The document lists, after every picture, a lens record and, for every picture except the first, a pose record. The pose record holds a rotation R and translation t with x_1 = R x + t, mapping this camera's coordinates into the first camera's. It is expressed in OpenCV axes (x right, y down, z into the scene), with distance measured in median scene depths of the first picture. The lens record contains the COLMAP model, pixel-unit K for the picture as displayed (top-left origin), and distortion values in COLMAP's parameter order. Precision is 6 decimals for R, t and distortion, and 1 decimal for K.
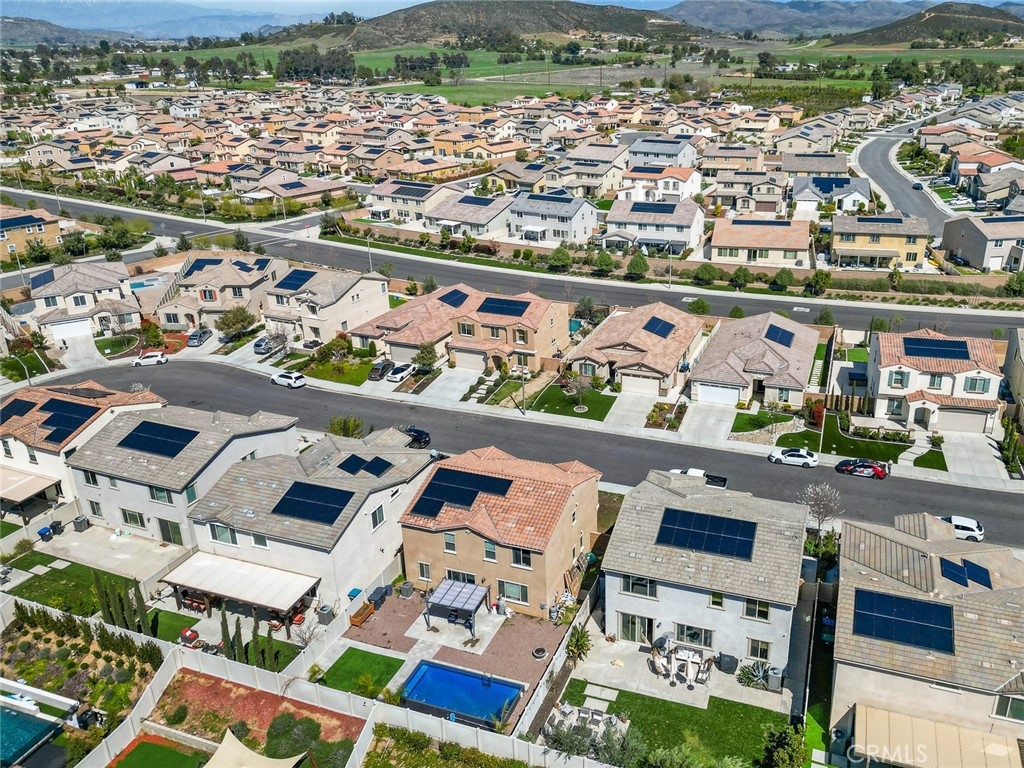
lens RADIAL K [[747.9, 0, 598.6], [0, 747.9, 382.4], [0, 0, 1]] dist [0.081834, -0.089439]
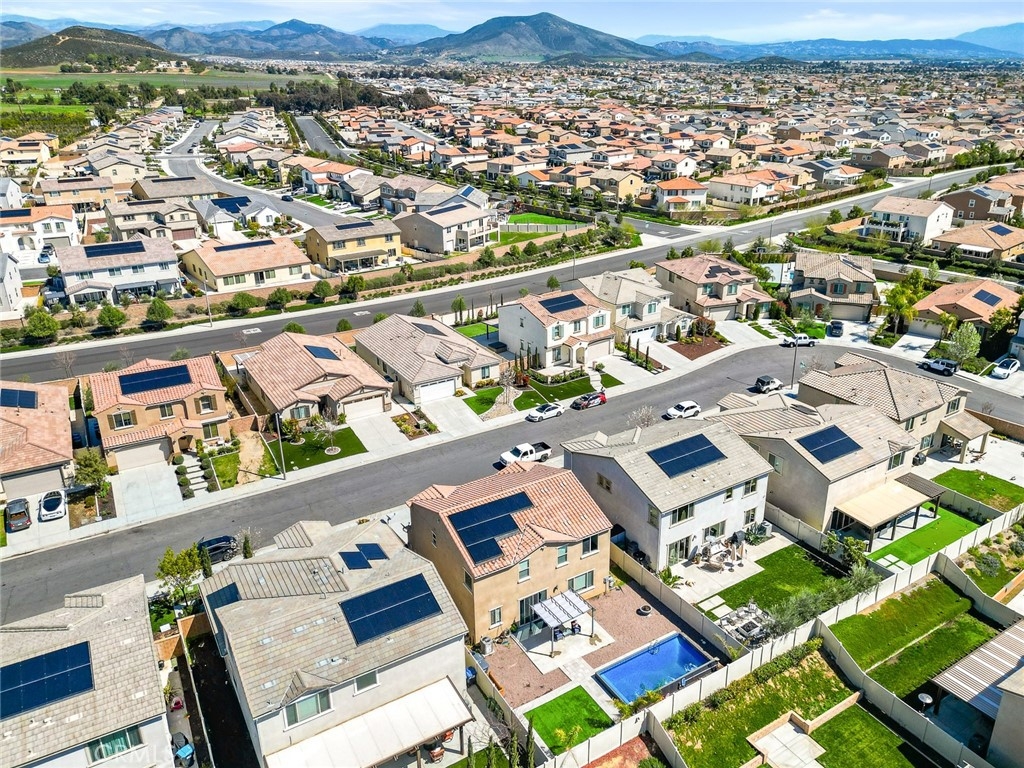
lens RADIAL K [[730.0, 0, 505.9], [0, 730.0, 380.5], [0, 0, 1]] dist [0.079847, -0.083861]
pose [[0.653967, -0.291551, 0.698087, -0.464699], [0.305804, 0.945885, 0.108565, -0.074938], [-0.691962, 0.142480, 0.707735, 0.176972]]
